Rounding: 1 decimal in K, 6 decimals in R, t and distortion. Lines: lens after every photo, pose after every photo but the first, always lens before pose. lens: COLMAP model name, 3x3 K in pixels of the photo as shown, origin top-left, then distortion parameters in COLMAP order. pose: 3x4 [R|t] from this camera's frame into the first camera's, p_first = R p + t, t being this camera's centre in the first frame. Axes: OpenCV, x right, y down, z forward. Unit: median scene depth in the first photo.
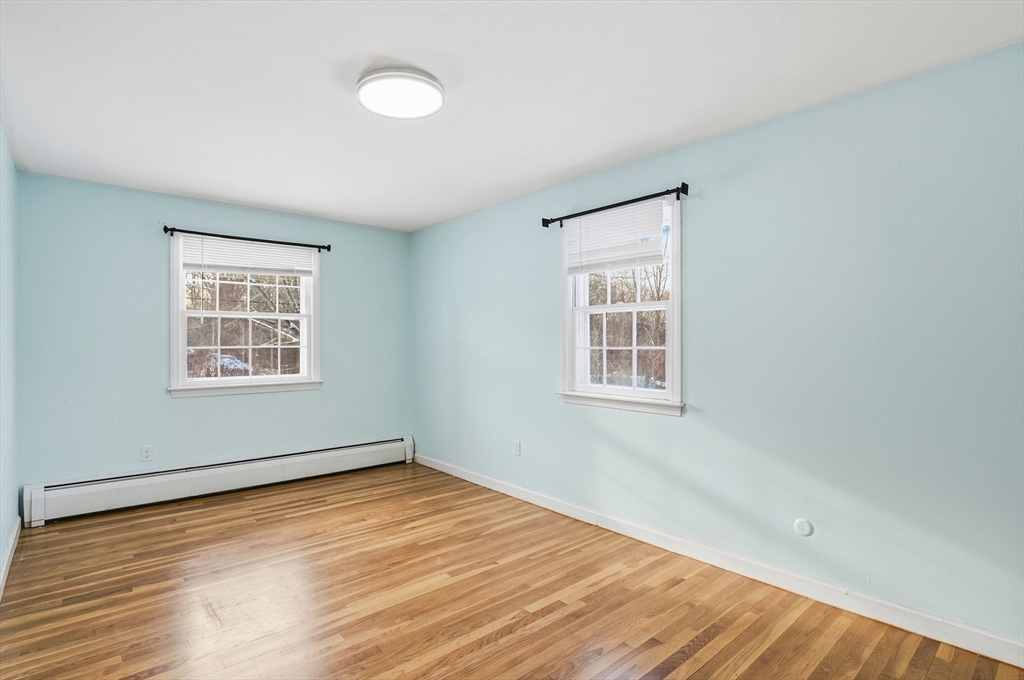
lens RADIAL K [[506.2, 0, 514.7], [0, 506.2, 339.0], [0, 0, 1]] dist [-0.012746, -0.003079]
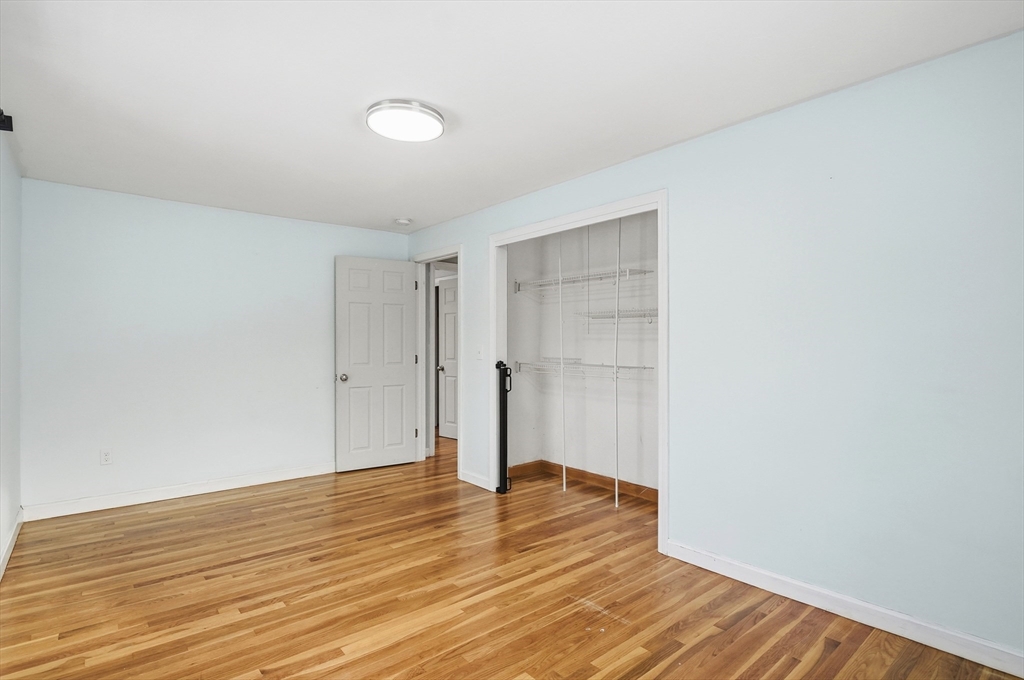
lens RADIAL K [[506.2, 0, 512.8], [0, 506.2, 341.1], [0, 0, 1]] dist [-0.012746, -0.003079]
pose [[-0.999652, 0.003132, 0.026188, -0.477922], [0.003013, 0.999985, -0.004597, 0.012216], [-0.026202, -0.004516, -0.999646, 2.055461]]
